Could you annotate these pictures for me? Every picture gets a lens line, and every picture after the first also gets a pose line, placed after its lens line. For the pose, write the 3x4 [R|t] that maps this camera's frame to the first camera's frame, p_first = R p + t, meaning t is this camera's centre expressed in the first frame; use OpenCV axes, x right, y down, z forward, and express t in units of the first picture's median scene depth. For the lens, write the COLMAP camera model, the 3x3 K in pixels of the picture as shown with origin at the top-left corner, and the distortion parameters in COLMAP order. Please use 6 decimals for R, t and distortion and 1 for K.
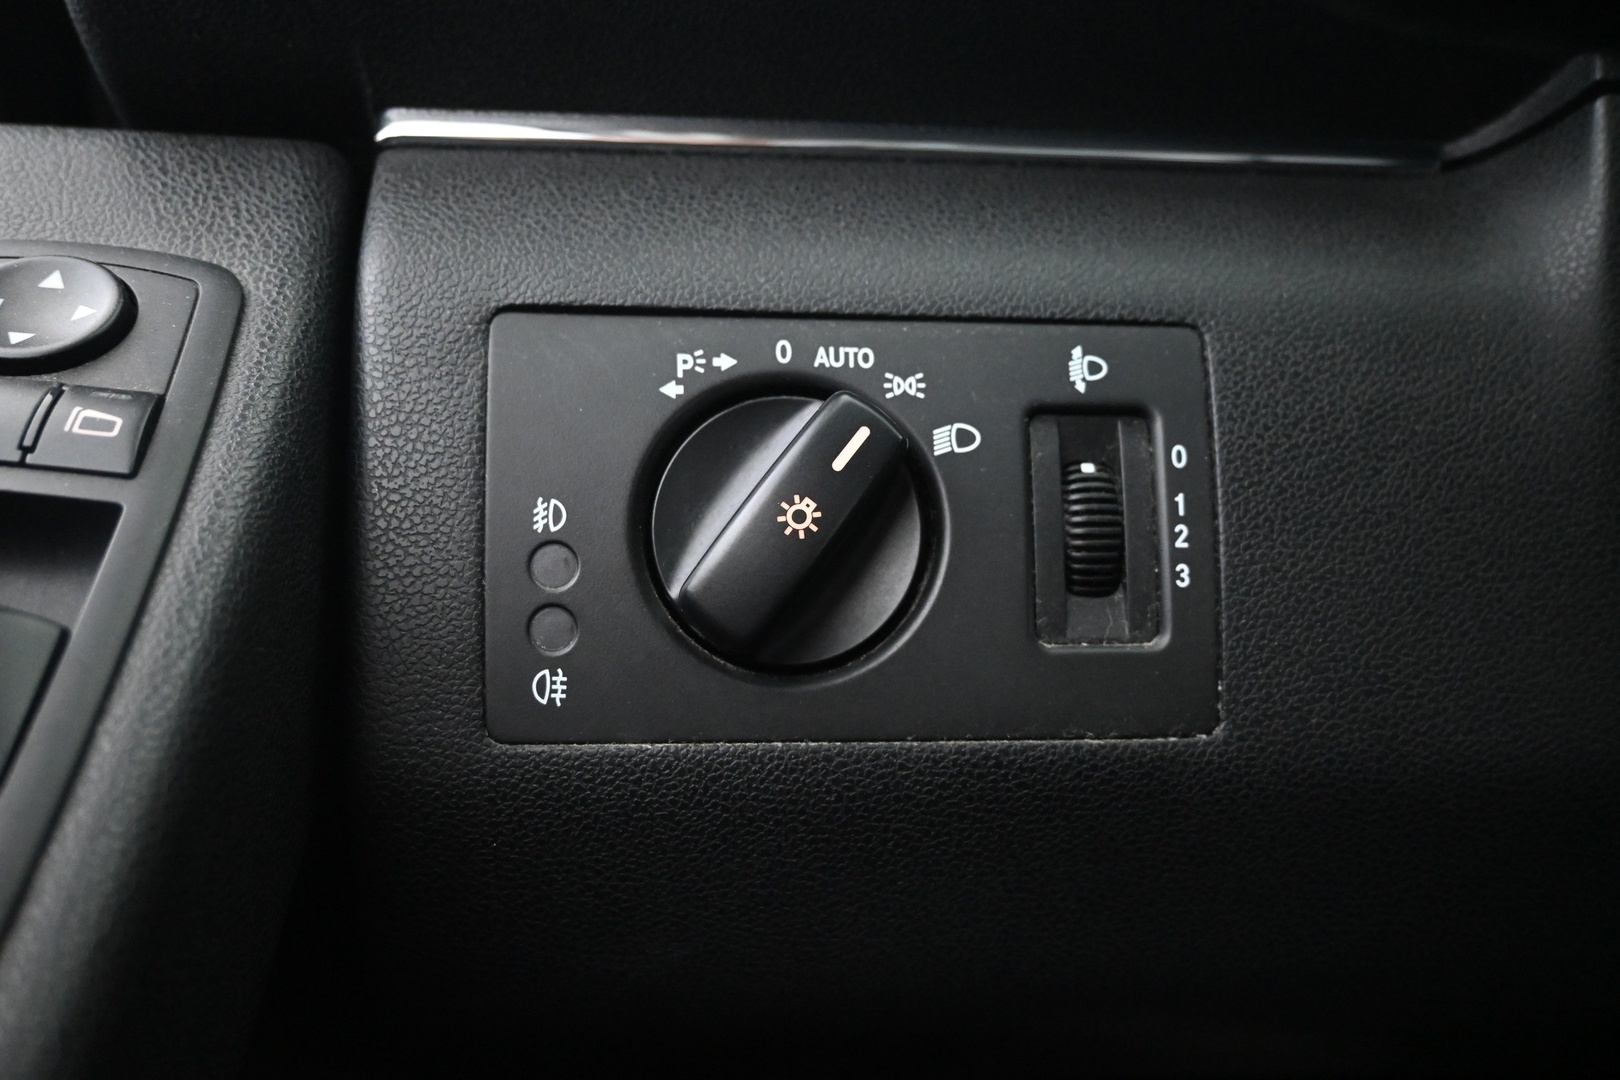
lens RADIAL K [[1408.7, 0, 812.0], [0, 1408.7, 541.1], [0, 0, 1]] dist [-0.024712, 0.013117]
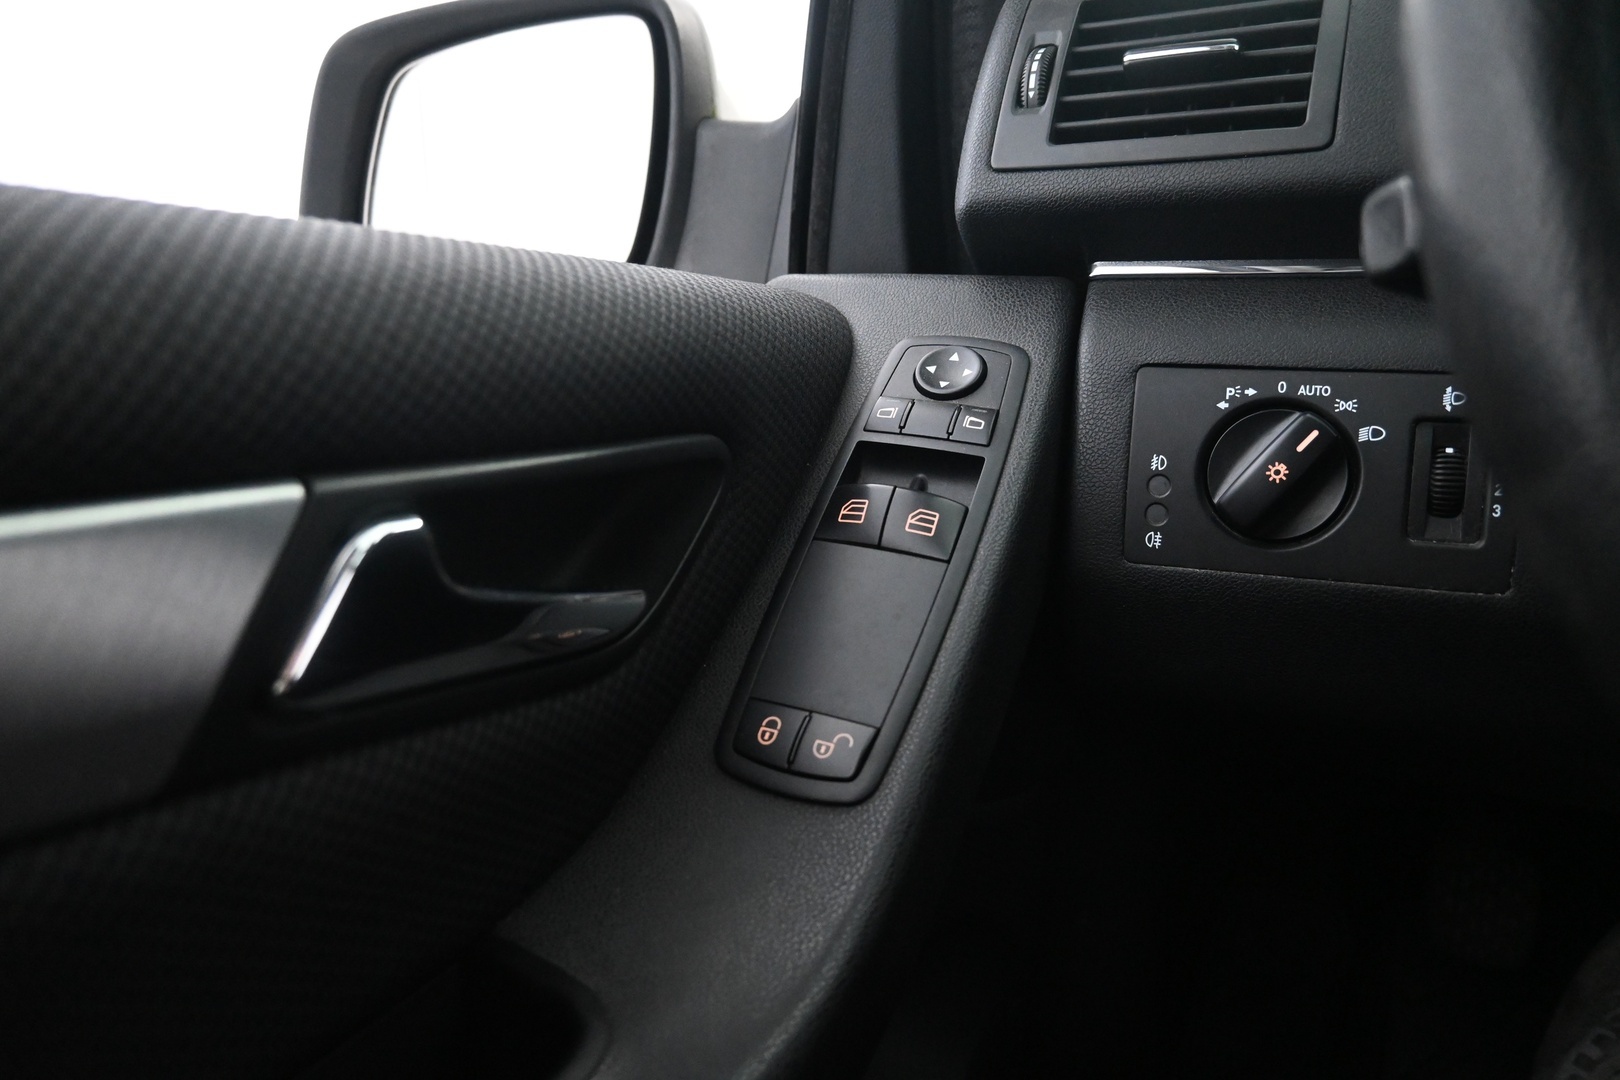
lens RADIAL K [[1102.1, 0, 807.1], [0, 1102.1, 550.3], [0, 0, 1]] dist [-0.001288, 0.007021]
pose [[0.869660, 0.092790, -0.484851, 0.181463], [-0.020158, 0.988031, 0.152932, -0.133762], [0.493239, -0.123226, 0.861122, -0.764462]]
